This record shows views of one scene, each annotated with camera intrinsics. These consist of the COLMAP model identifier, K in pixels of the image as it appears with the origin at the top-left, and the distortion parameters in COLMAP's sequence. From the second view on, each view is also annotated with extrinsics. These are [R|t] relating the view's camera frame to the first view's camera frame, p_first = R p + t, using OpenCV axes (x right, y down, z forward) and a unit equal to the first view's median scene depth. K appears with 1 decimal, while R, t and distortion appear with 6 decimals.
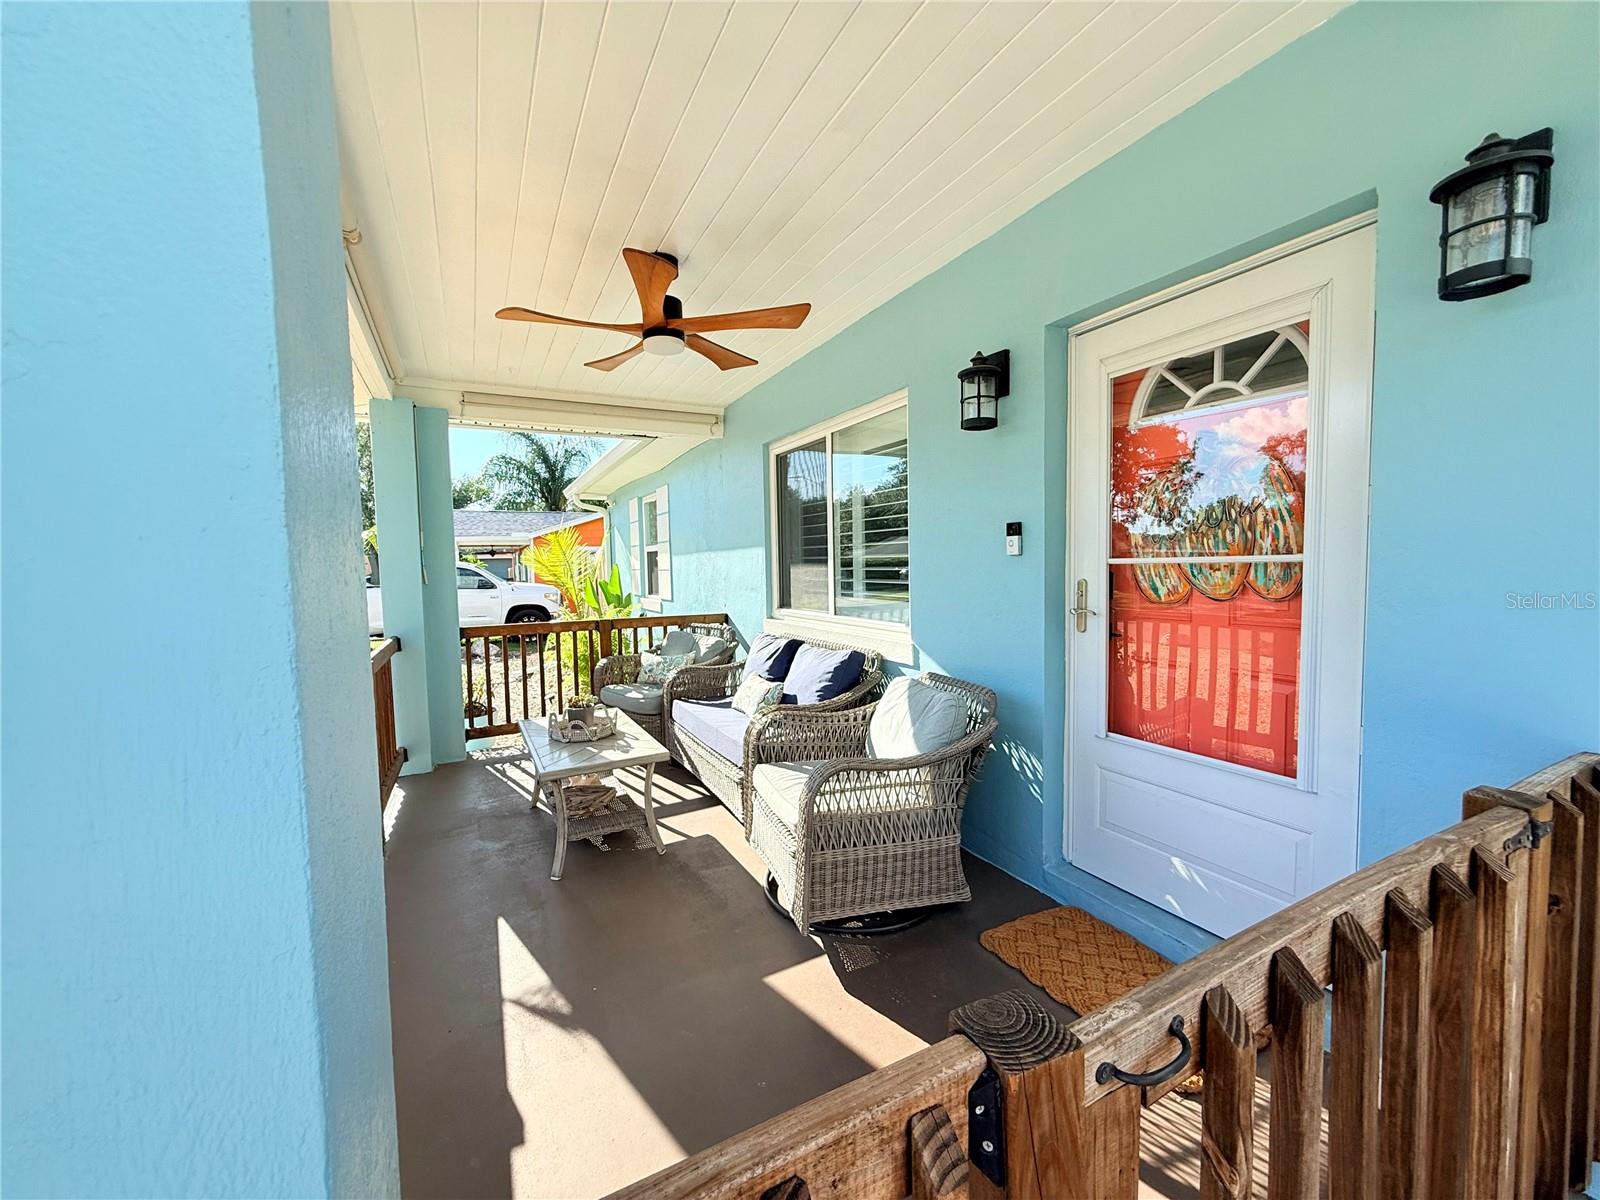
lens RADIAL K [[640.3, 0, 804.2], [0, 640.3, 600.8], [0, 0, 1]] dist [-0.000192, 0.000512]
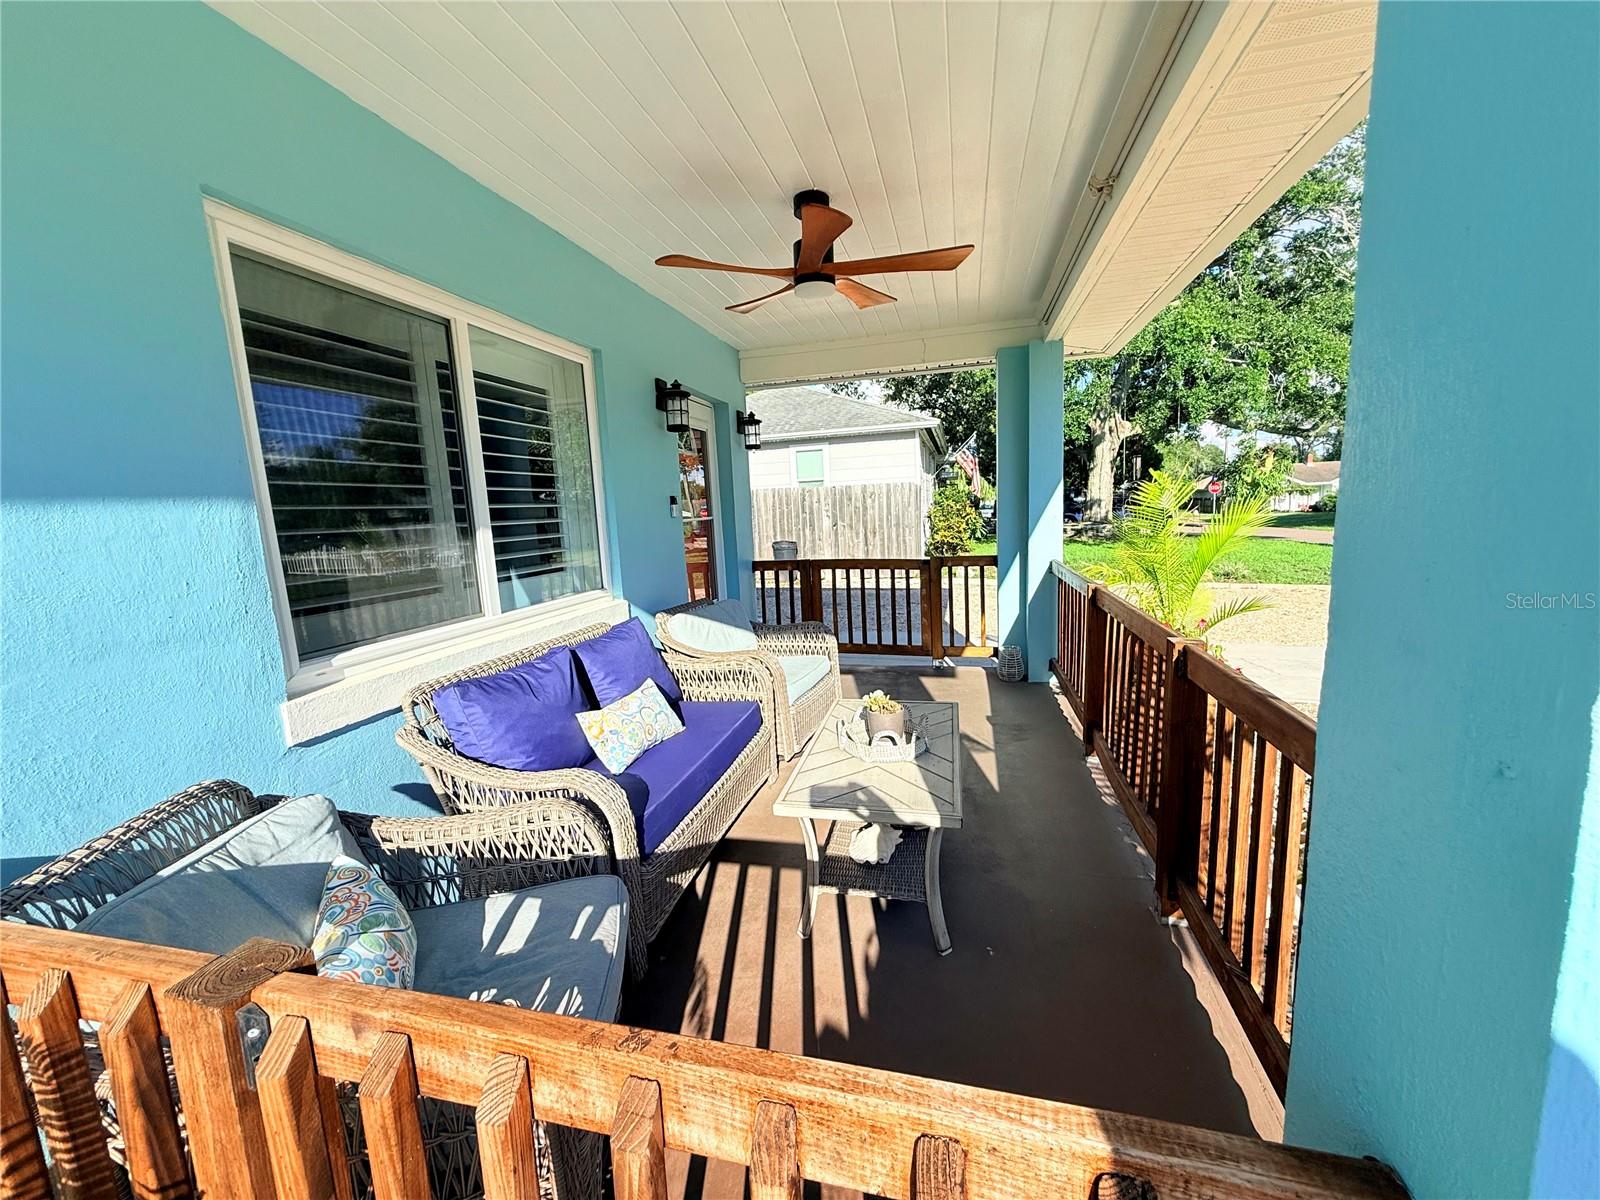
lens RADIAL K [[635.6, 0, 801.4], [0, 635.6, 604.5], [0, 0, 1]] dist [-0.000059, 0.000479]
pose [[-0.747056, -0.041522, 0.663463, -0.887992], [0.105232, 0.978076, 0.179702, -0.102342], [-0.656379, 0.204065, -0.726309, 1.851862]]
